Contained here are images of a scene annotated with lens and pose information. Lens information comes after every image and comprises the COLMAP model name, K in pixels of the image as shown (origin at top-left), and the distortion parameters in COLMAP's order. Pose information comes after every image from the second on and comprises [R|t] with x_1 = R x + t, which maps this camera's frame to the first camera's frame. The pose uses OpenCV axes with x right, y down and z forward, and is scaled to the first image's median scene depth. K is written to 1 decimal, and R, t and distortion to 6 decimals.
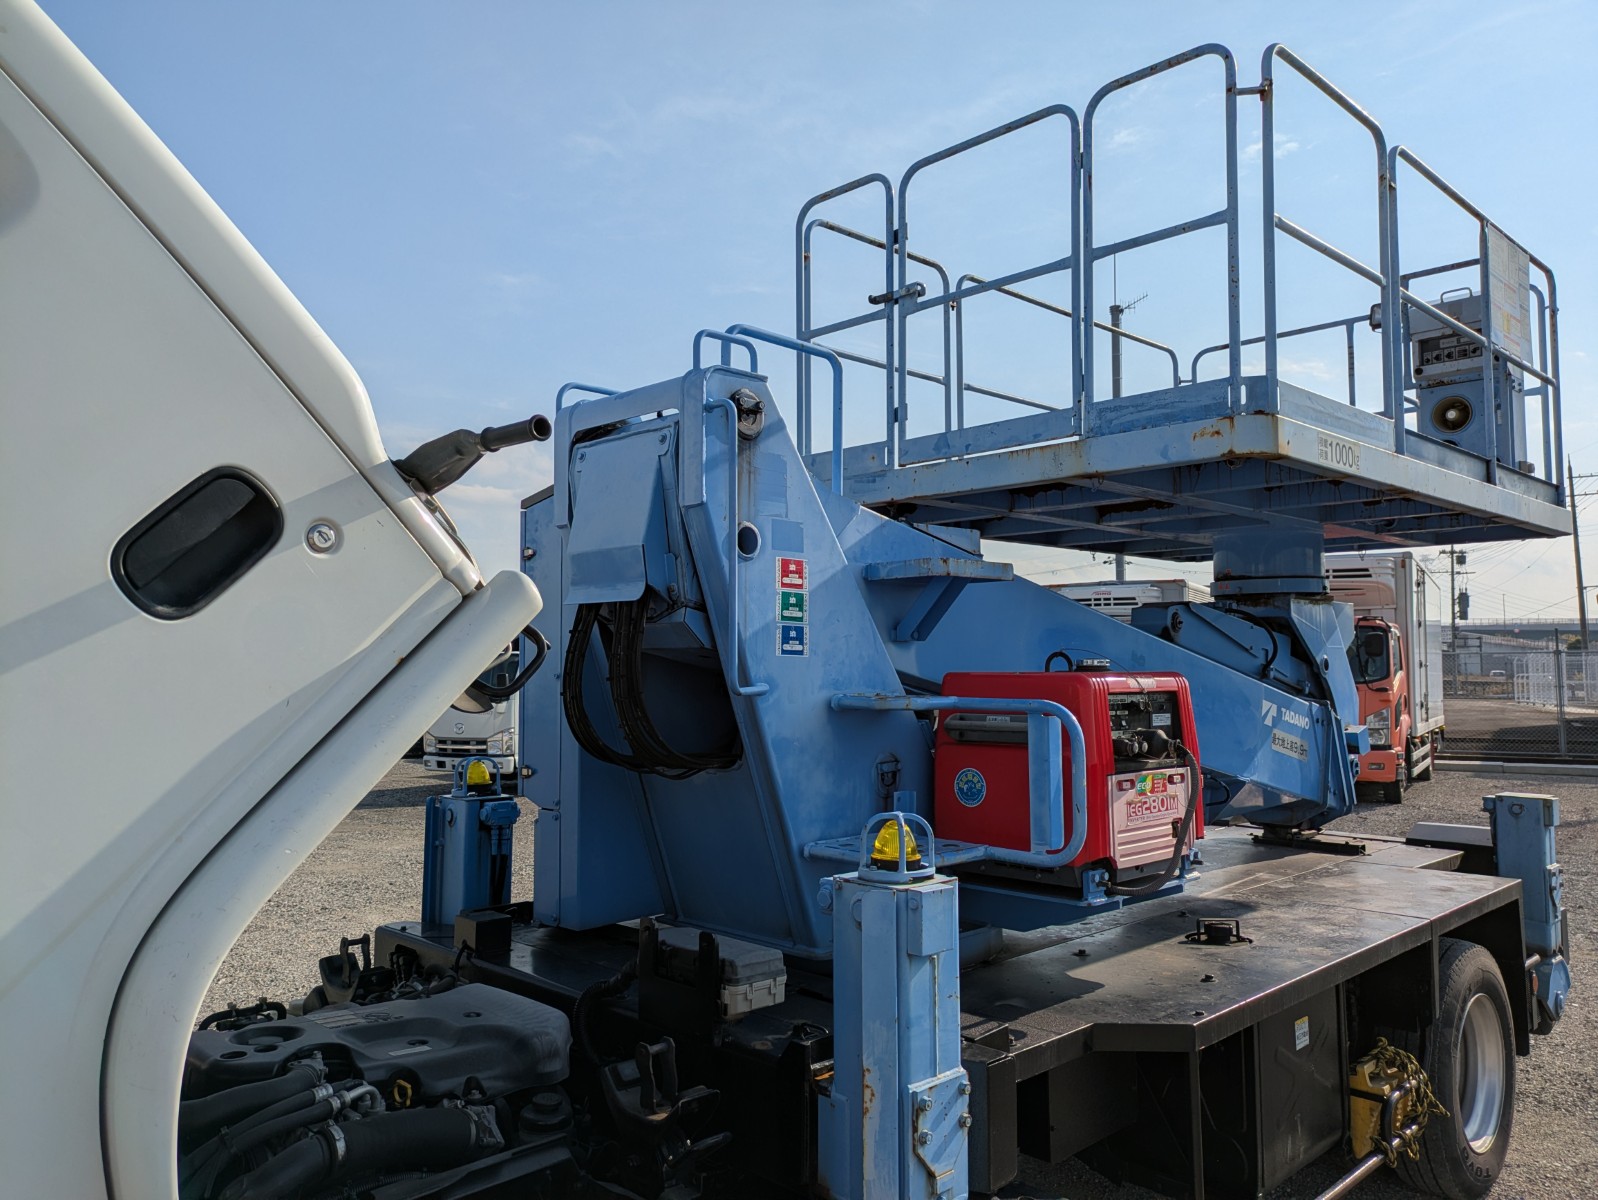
lens RADIAL K [[1185.6, 0, 796.0], [0, 1185.6, 593.5], [0, 0, 1]] dist [0.033279, -0.002515]
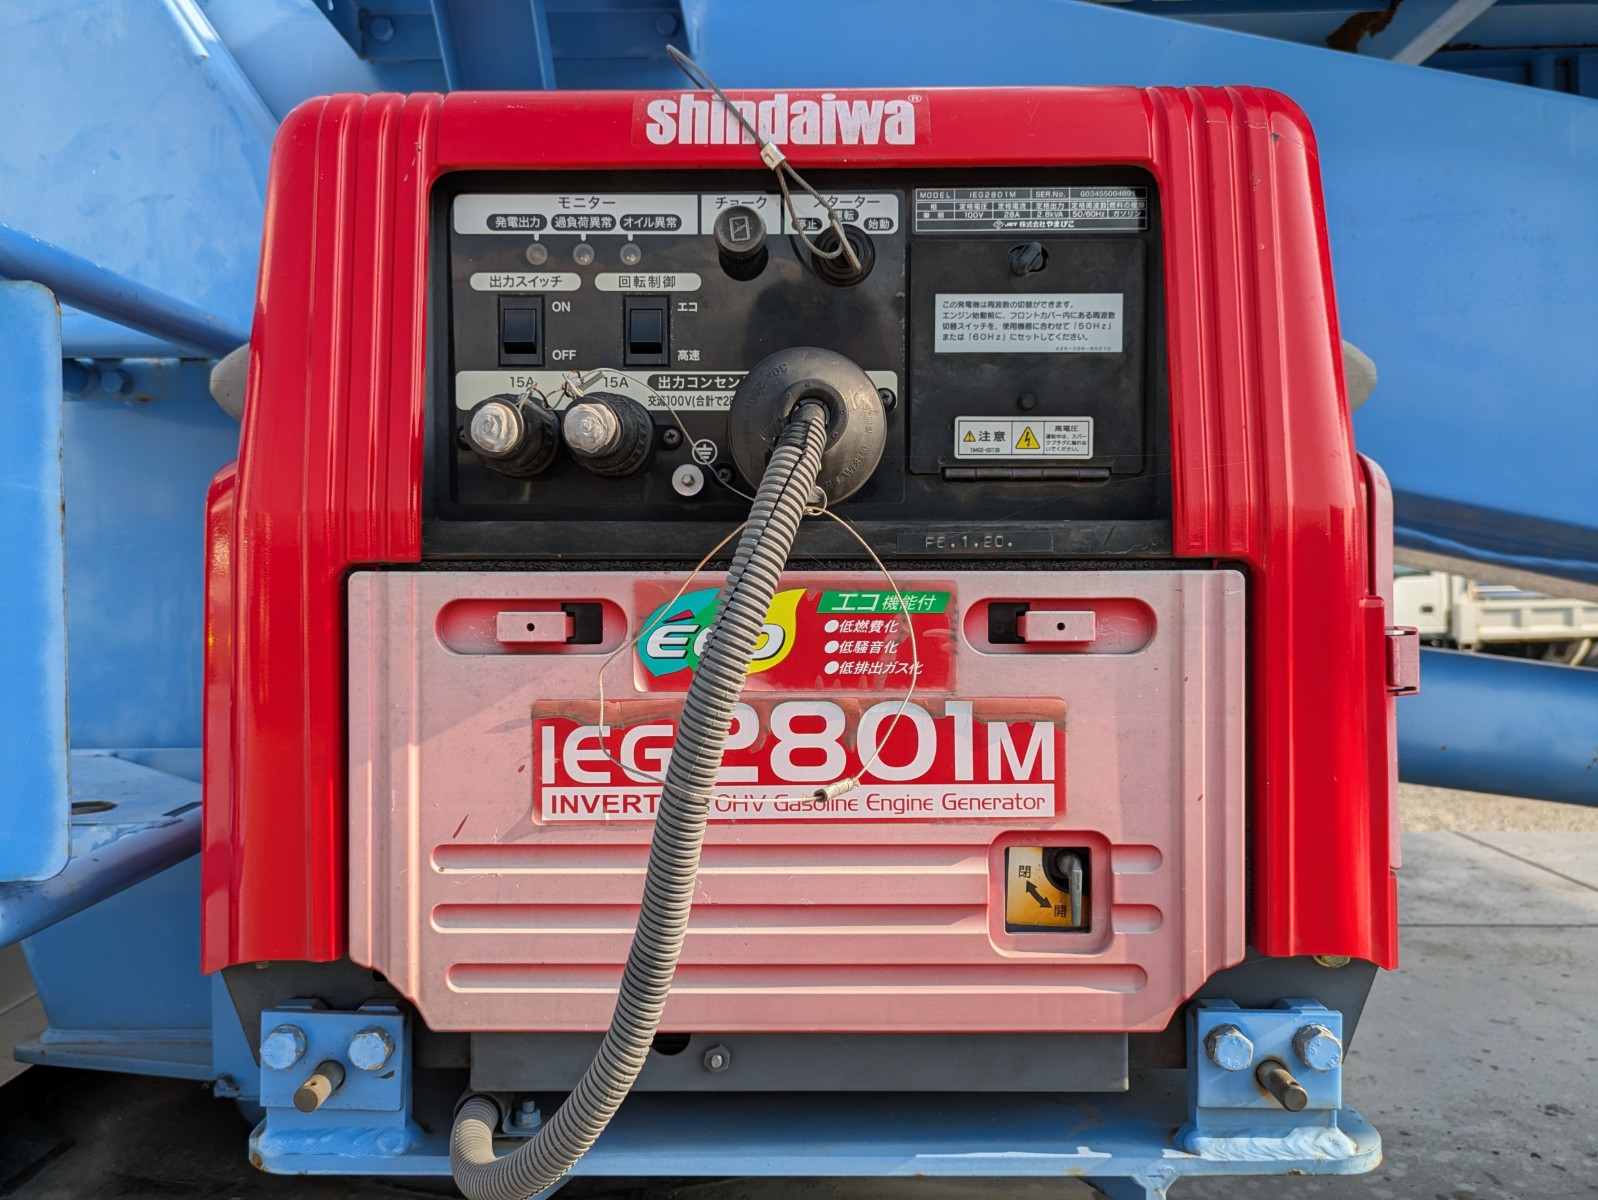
lens RADIAL K [[1185.6, 0, 796.6], [0, 1185.6, 598.5], [0, 0, 1]] dist [0.033279, -0.002515]
pose [[0.700203, 0.012607, -0.713833, 0.334156], [0.052469, 0.996232, 0.069061, 0.107568], [0.712013, -0.085811, 0.696903, 0.663028]]
